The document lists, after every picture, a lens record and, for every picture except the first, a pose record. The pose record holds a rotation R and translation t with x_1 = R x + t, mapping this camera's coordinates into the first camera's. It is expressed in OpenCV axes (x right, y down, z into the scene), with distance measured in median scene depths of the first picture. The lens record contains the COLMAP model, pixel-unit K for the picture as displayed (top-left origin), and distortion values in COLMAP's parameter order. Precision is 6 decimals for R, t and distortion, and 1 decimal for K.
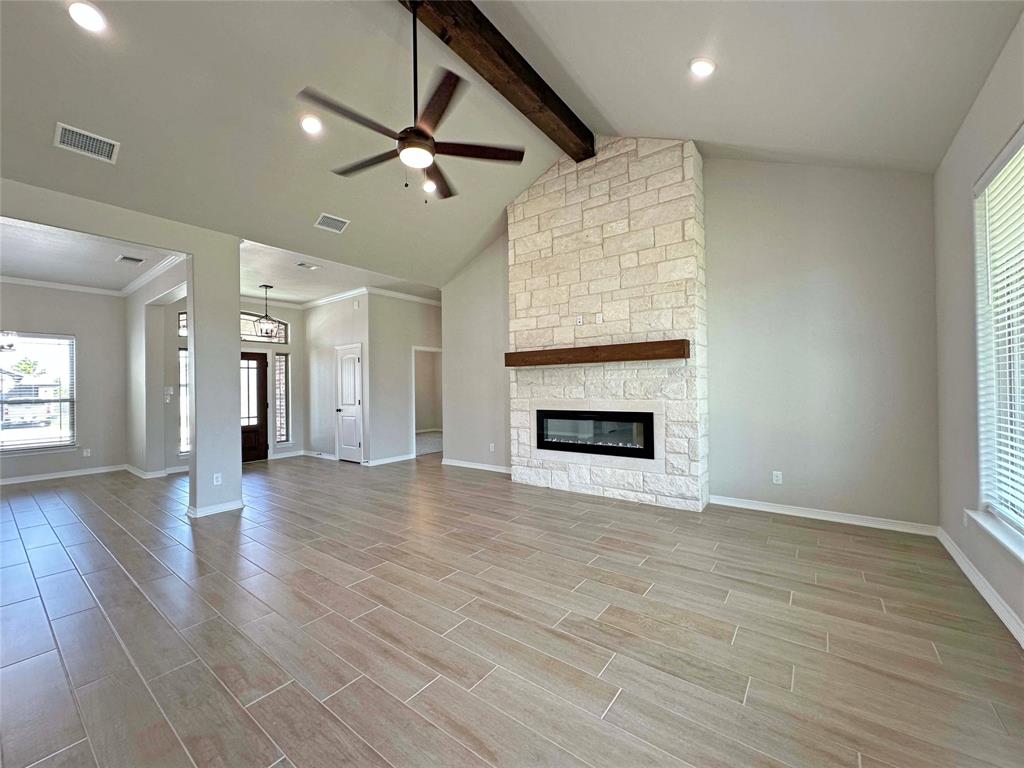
lens RADIAL K [[410.4, 0, 510.4], [0, 410.4, 384.2], [0, 0, 1]] dist [-0.002902, -0.000097]
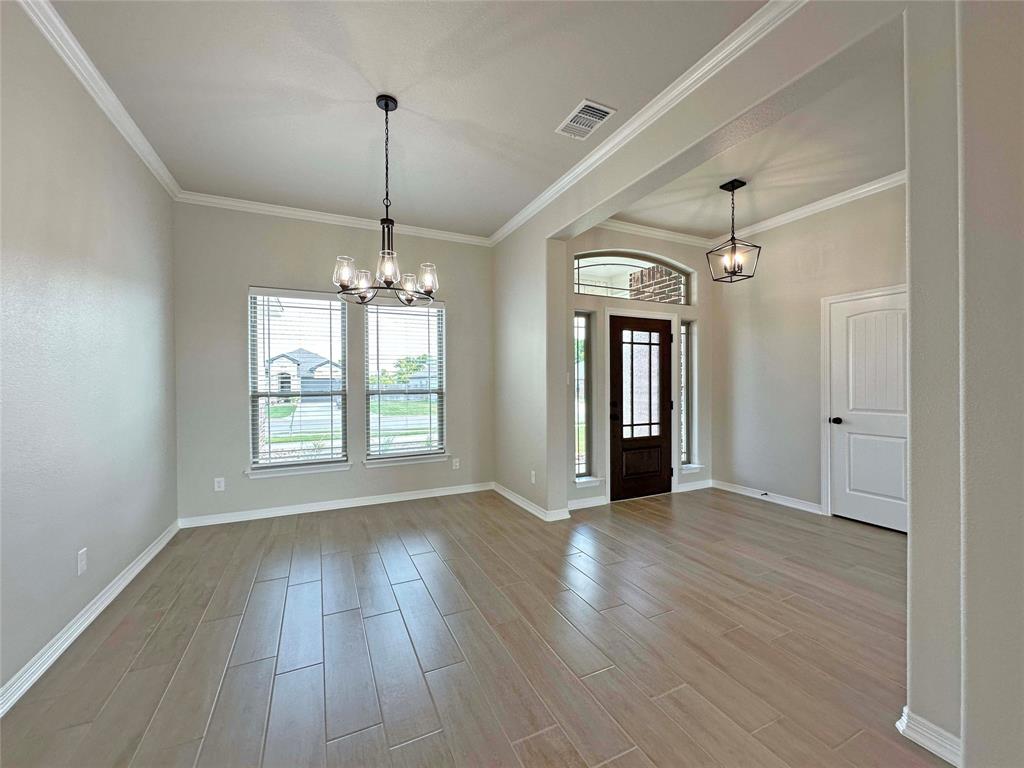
lens RADIAL K [[410.4, 0, 510.4], [0, 410.4, 384.2], [0, 0, 1]] dist [-0.002902, -0.000097]
pose [[0.885002, 0.011686, -0.465441, -0.627621], [-0.004336, 0.999848, 0.016859, 0.013354], [0.465568, -0.012902, 0.884918, 0.412564]]
